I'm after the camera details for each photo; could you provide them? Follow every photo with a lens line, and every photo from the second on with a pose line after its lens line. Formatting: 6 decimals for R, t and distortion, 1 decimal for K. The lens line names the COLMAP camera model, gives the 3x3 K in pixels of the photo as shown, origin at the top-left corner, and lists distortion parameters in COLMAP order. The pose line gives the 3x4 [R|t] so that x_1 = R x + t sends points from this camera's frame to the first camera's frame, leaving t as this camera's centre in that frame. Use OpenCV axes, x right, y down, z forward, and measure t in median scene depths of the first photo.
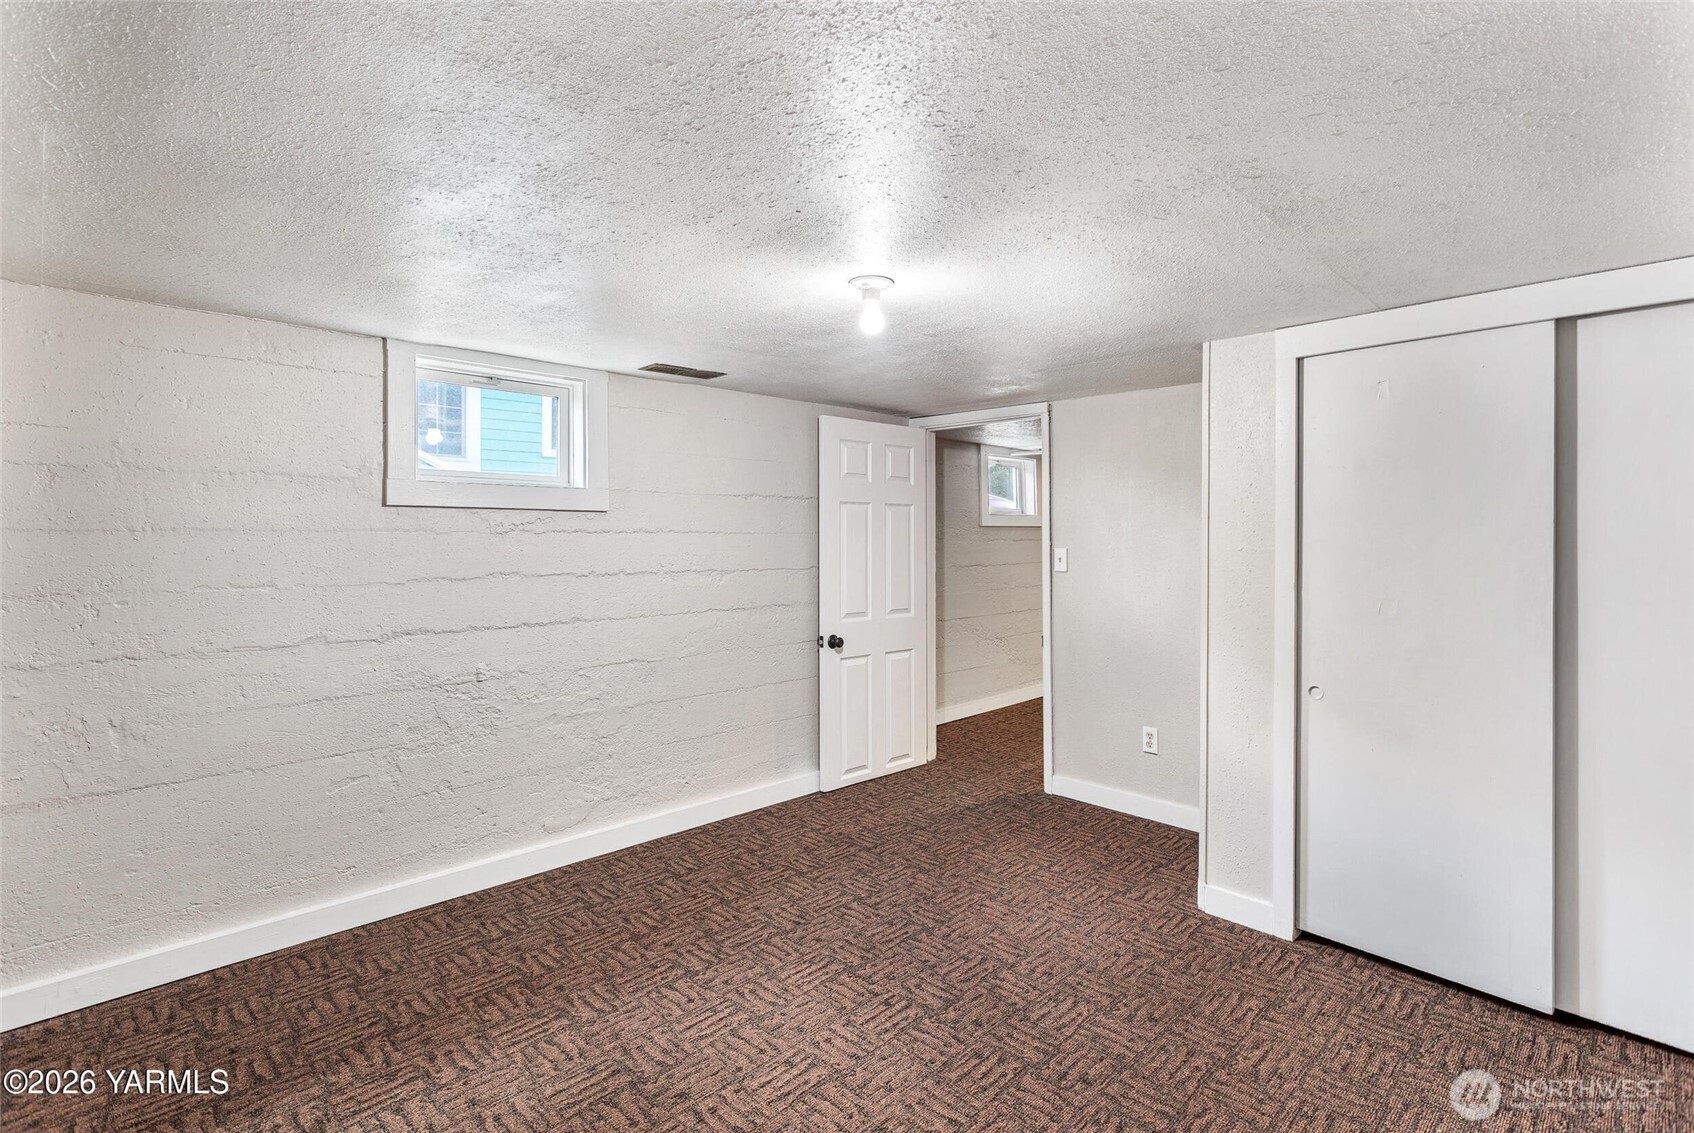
lens RADIAL K [[819.0, 0, 828.3], [0, 819.0, 538.5], [0, 0, 1]] dist [-0.001217, 0.002343]
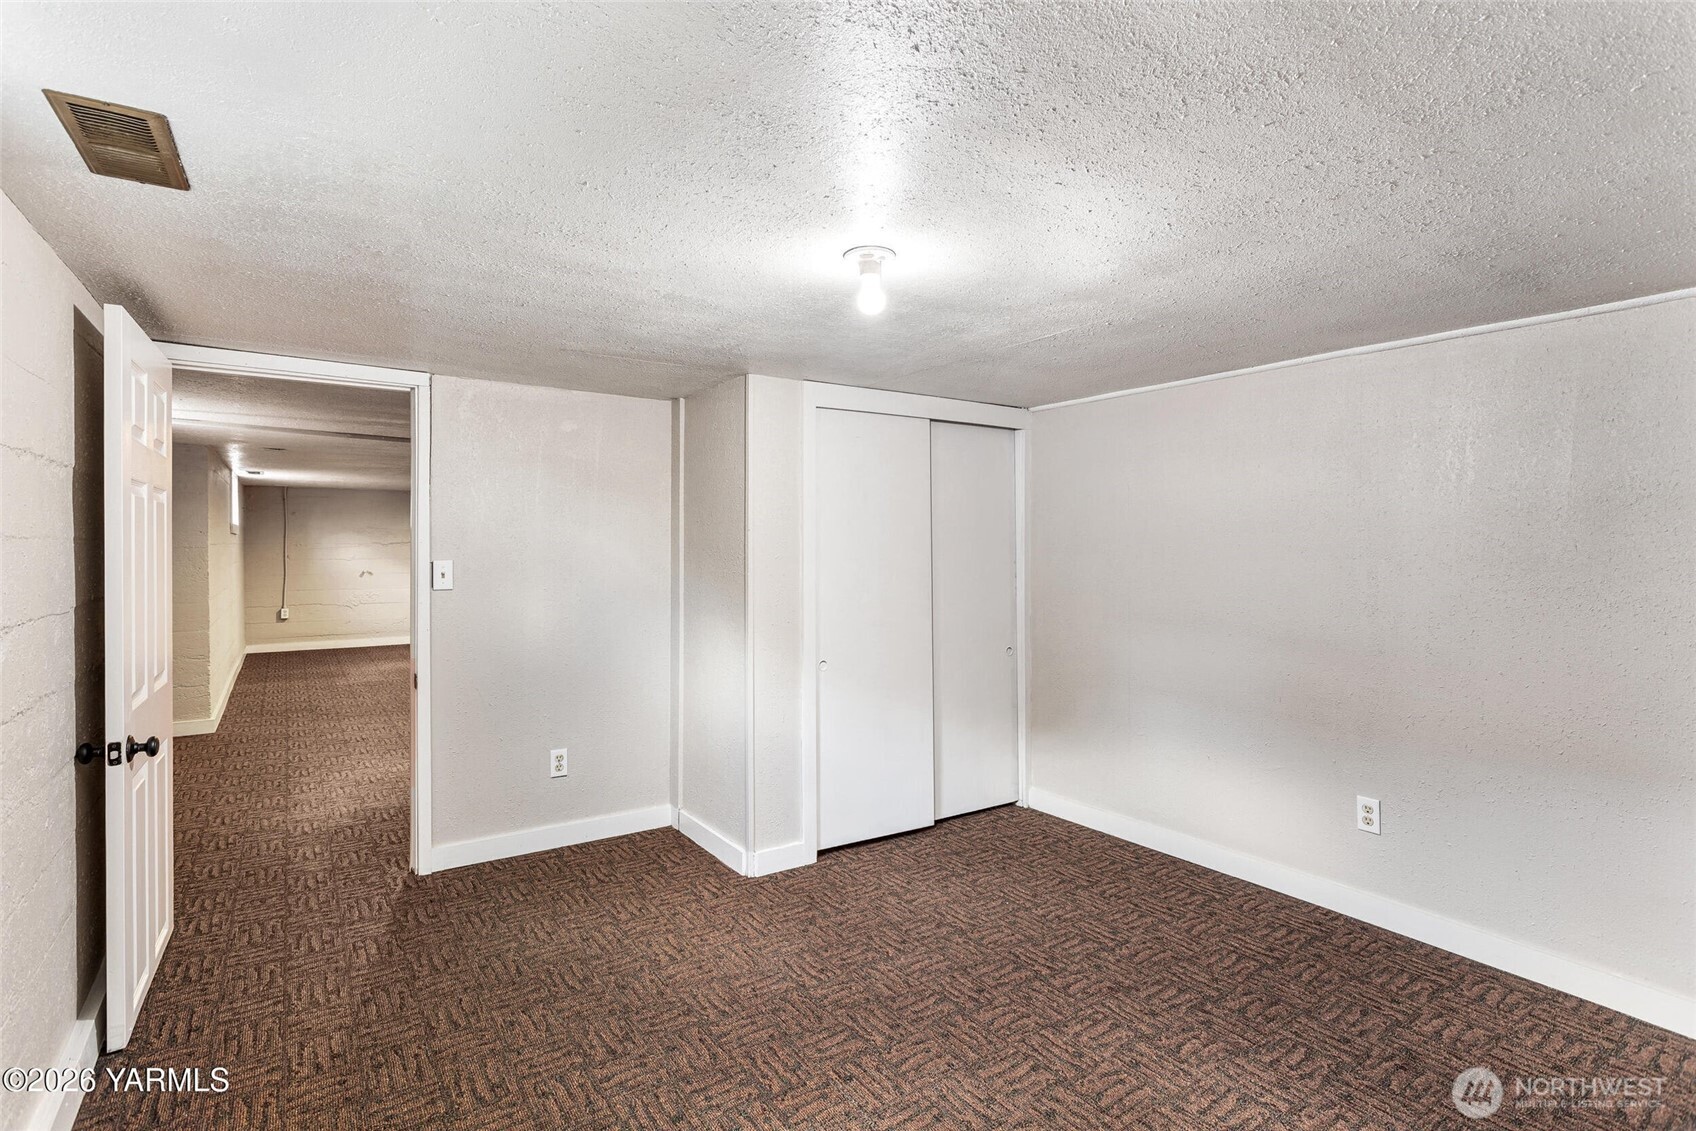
lens RADIAL K [[820.0, 0, 847.5], [0, 820.0, 554.5], [0, 0, 1]] dist [-0.001217, 0.002343]
pose [[0.154059, -0.010593, 0.988005, -0.566384], [0.002778, 0.999943, 0.010288, -0.002086], [-0.988058, 0.001160, 0.154080, 0.618746]]
